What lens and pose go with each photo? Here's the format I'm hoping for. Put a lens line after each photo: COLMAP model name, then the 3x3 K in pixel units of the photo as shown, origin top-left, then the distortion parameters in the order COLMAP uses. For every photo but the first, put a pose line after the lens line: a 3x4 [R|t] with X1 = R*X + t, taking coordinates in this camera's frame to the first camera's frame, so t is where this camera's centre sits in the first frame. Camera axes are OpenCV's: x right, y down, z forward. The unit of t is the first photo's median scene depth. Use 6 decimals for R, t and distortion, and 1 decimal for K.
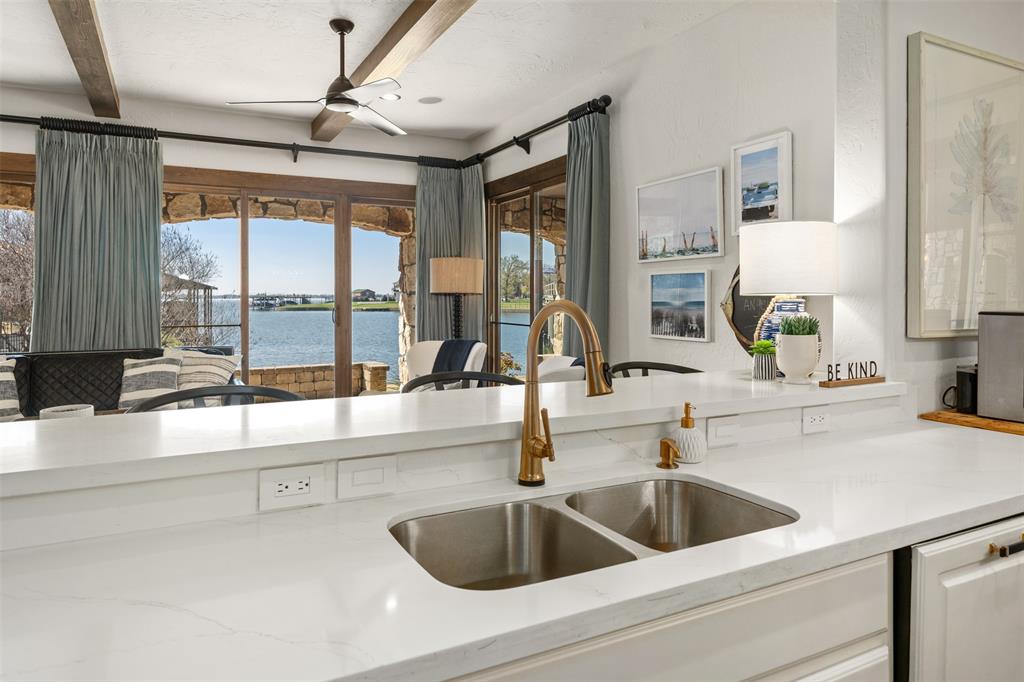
lens RADIAL K [[658.7, 0, 499.4], [0, 658.7, 309.3], [0, 0, 1]] dist [-0.002947, -0.002231]
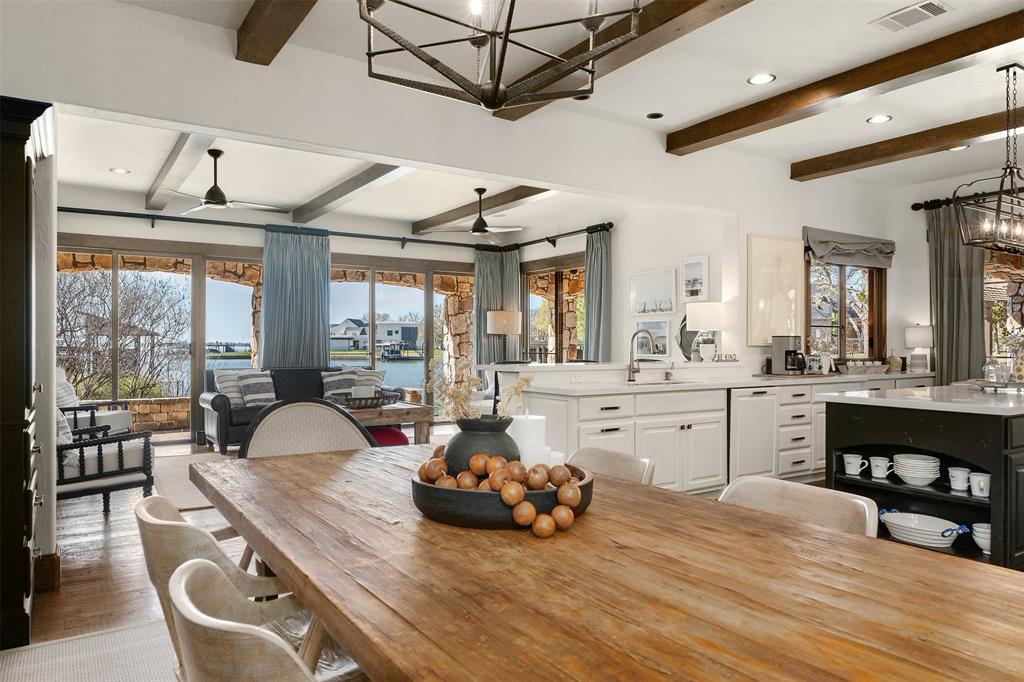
lens RADIAL K [[686.7, 0, 478.1], [0, 686.7, 360.6], [0, 0, 1]] dist [-0.032629, 0.000054]
pose [[0.997190, -0.000149, 0.074912, -0.255966], [-0.000064, 0.999996, 0.002833, 0.035619], [-0.074912, -0.002830, 0.997186, -0.634253]]
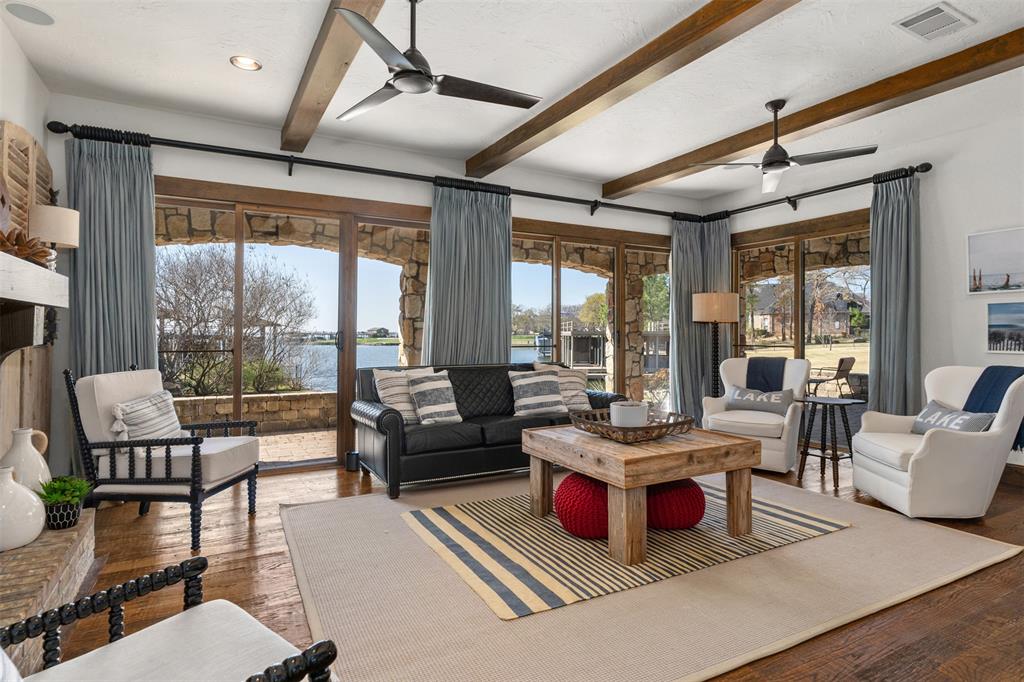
lens RADIAL K [[538.5, 0, 490.0], [0, 538.5, 339.0], [0, 0, 1]] dist [-0.015550, 0.004136]
pose [[0.999910, 0.004049, 0.012767, -0.520489], [-0.003908, 0.999932, -0.011004, 0.021848], [-0.012810, 0.010953, 0.999858, -0.010678]]
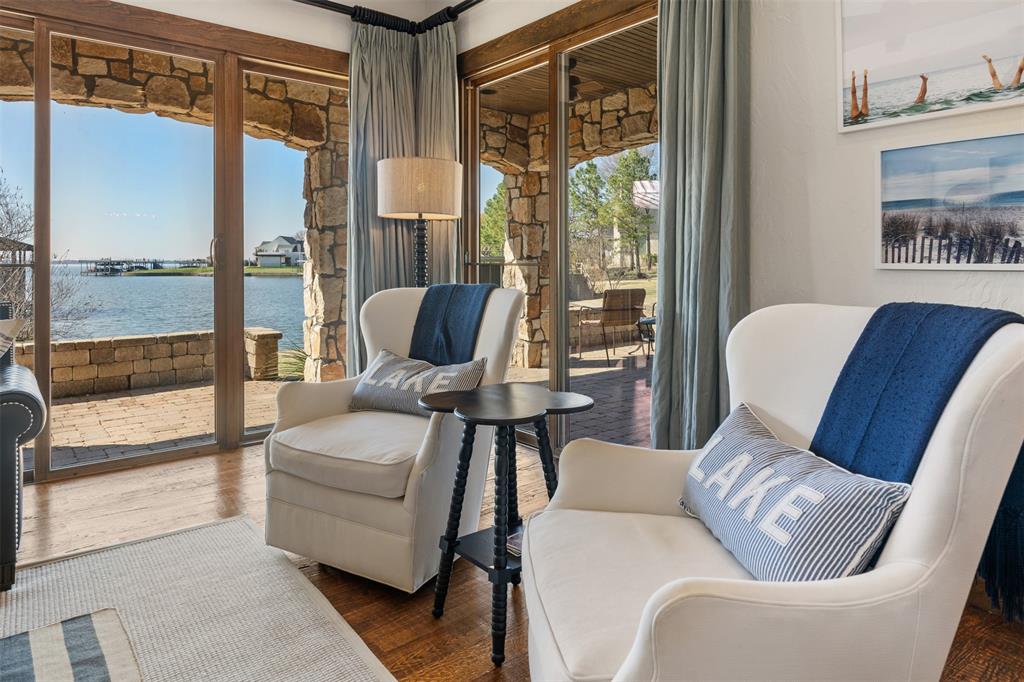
lens RADIAL K [[625.4, 0, 497.8], [0, 625.4, 273.0], [0, 0, 1]] dist [-0.001907, -0.001542]
pose [[0.977428, -0.002229, 0.211256, -0.123160], [0.002818, 0.999993, -0.002487, 0.032348], [-0.211249, 0.003026, 0.977428, 0.403334]]
